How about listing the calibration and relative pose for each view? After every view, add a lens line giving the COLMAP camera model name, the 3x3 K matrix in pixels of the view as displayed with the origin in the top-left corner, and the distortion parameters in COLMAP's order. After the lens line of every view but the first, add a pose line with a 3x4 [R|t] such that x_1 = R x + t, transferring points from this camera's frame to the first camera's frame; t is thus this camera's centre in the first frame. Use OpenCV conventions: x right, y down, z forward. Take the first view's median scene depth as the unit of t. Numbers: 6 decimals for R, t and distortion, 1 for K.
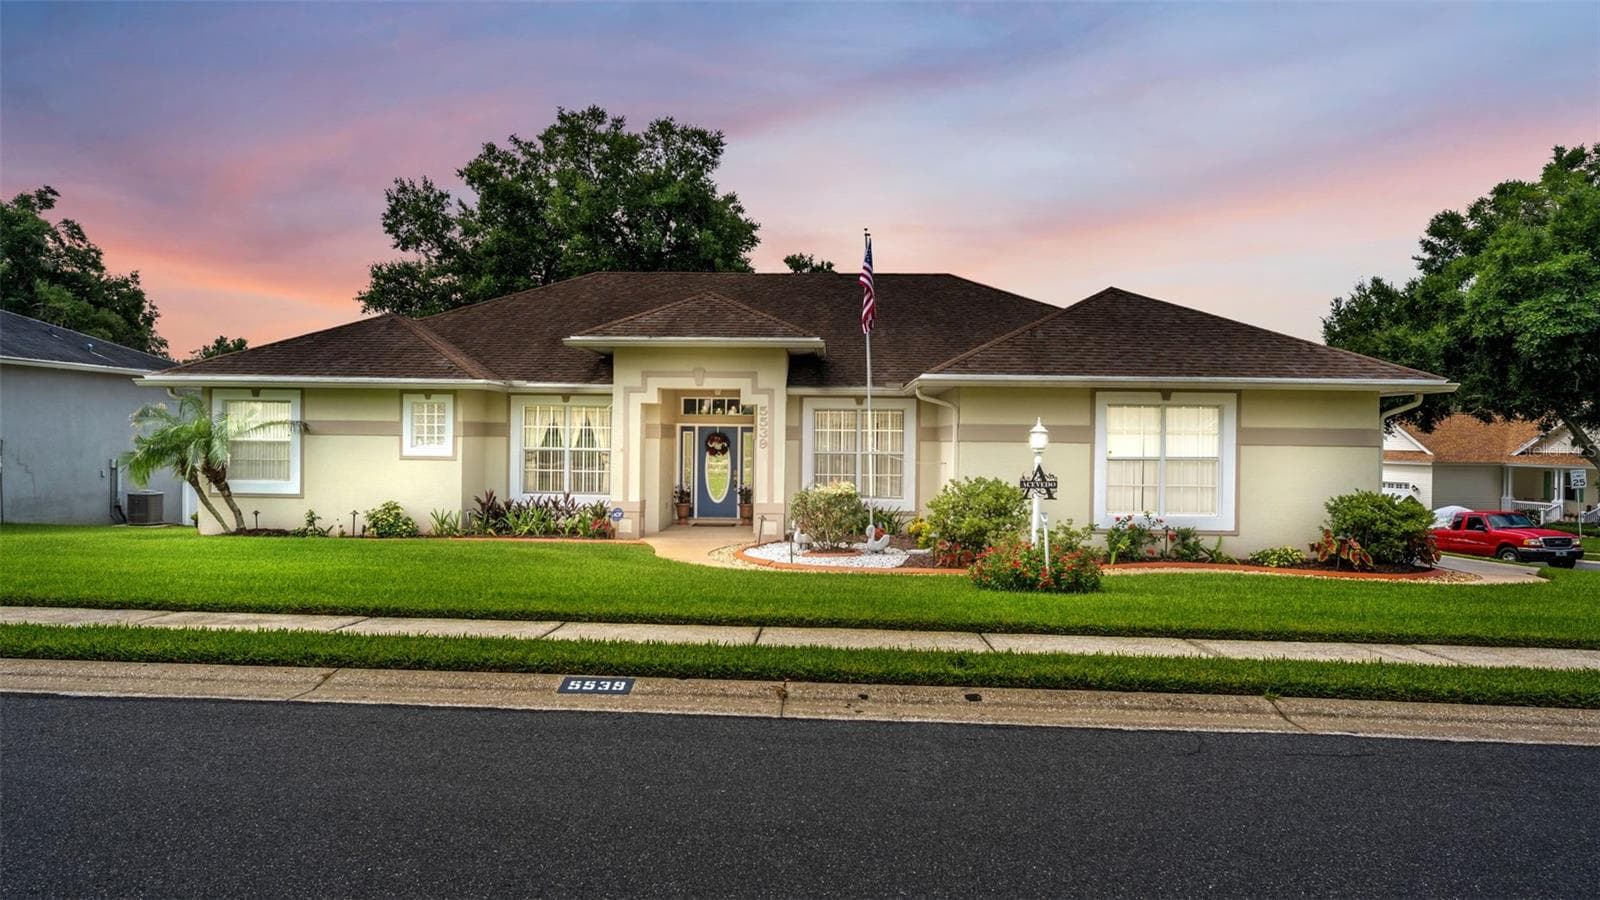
lens RADIAL K [[1075.4, 0, 802.5], [0, 1075.4, 454.3], [0, 0, 1]] dist [0.000754, 0.000423]
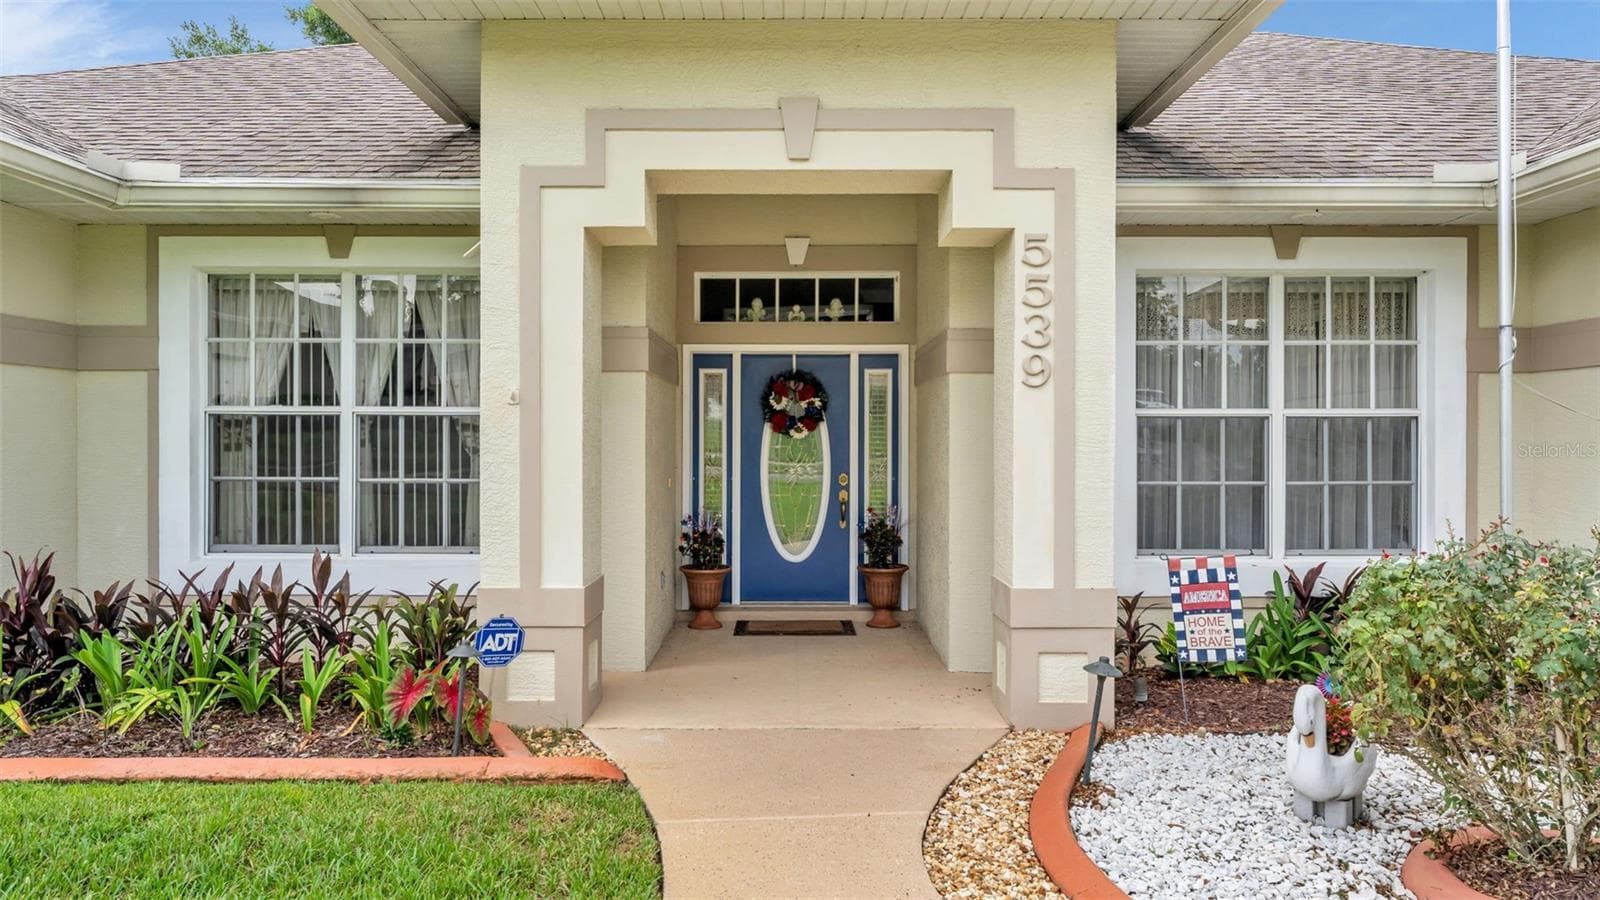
lens RADIAL K [[1075.4, 0, 802.5], [0, 1075.4, 454.3], [0, 0, 1]] dist [0.000754, 0.000423]
pose [[0.998346, -0.010326, 0.056557, -0.103859], [0.010547, 0.999938, -0.003601, 0.010463], [-0.056516, 0.004192, 0.998393, 0.677584]]
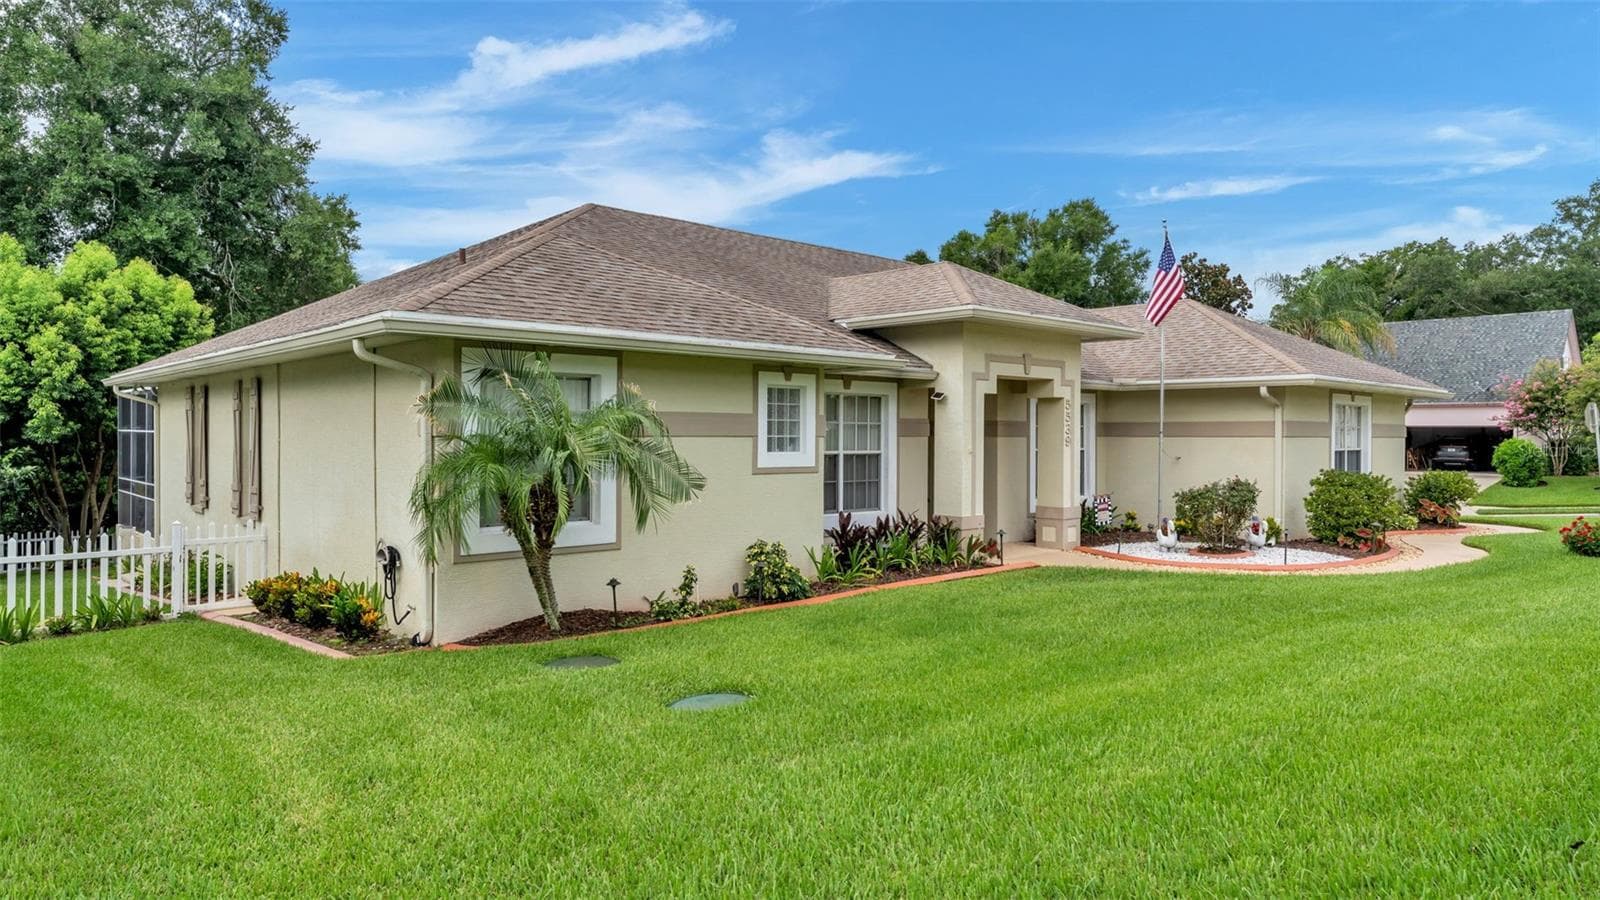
lens RADIAL K [[1075.4, 0, 802.5], [0, 1075.4, 454.3], [0, 0, 1]] dist [0.000754, 0.000423]
pose [[0.656051, -0.022068, 0.754394, -0.800053], [0.016984, 0.999751, 0.014475, -0.014700], [-0.754526, 0.003317, 0.656262, 0.534201]]
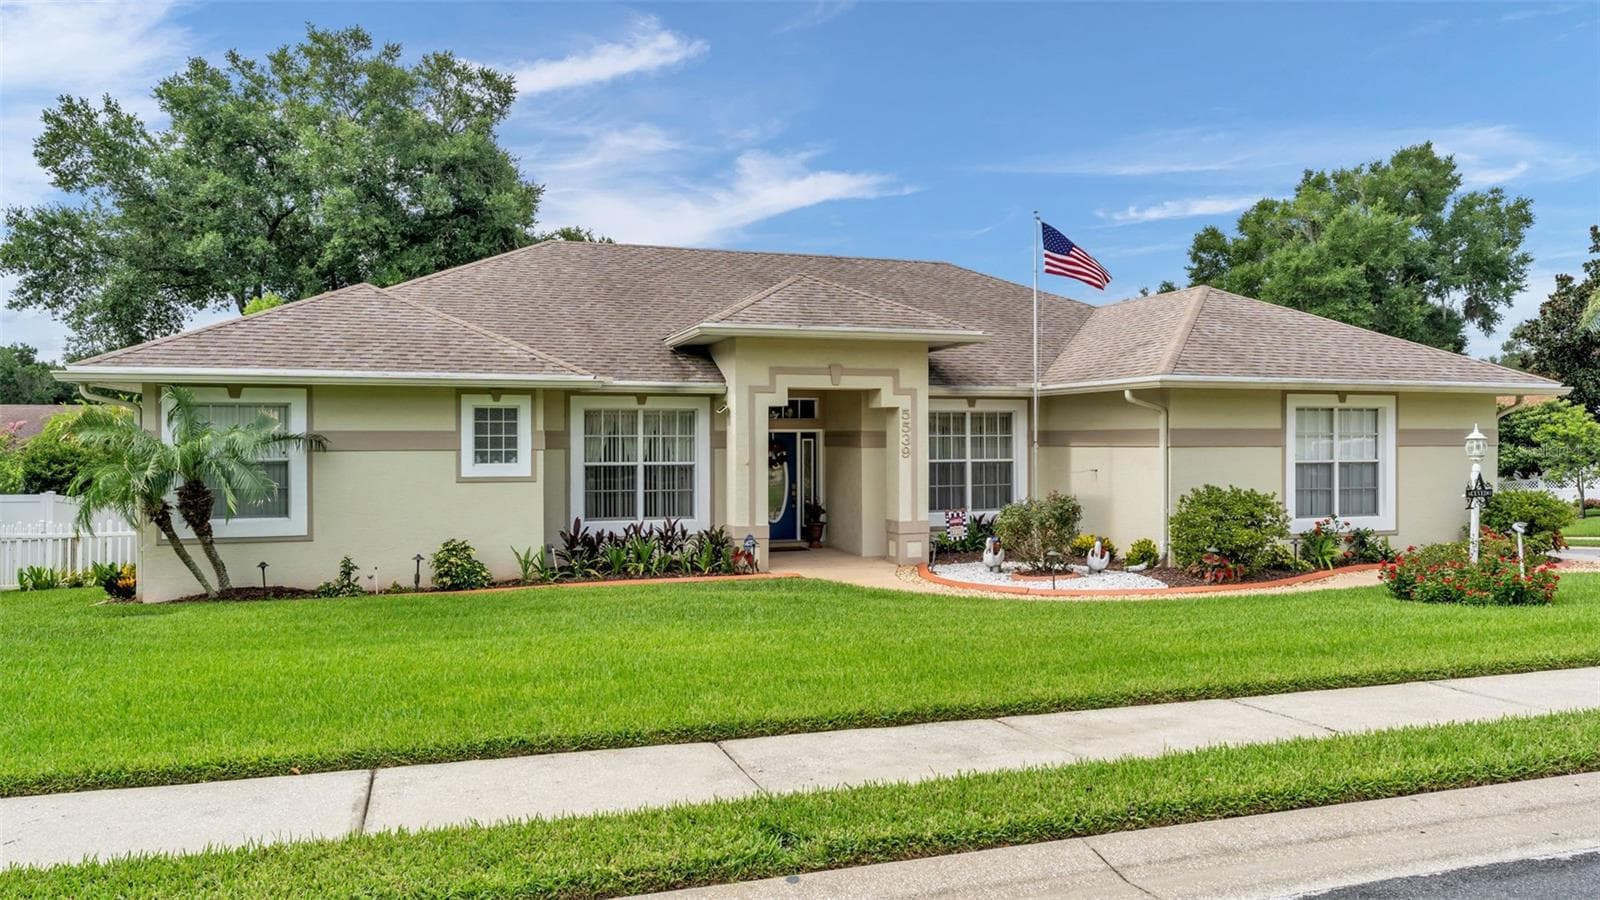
lens RADIAL K [[1164.7, 0, 800.0], [0, 1164.7, 450.0], [0, 0, 1]] dist [0.009009, 0.004180]
pose [[0.922802, -0.017023, 0.384898, -0.440315], [0.018026, 0.999837, 0.001001, -0.013418], [-0.384852, 0.006015, 0.922959, 0.158486]]
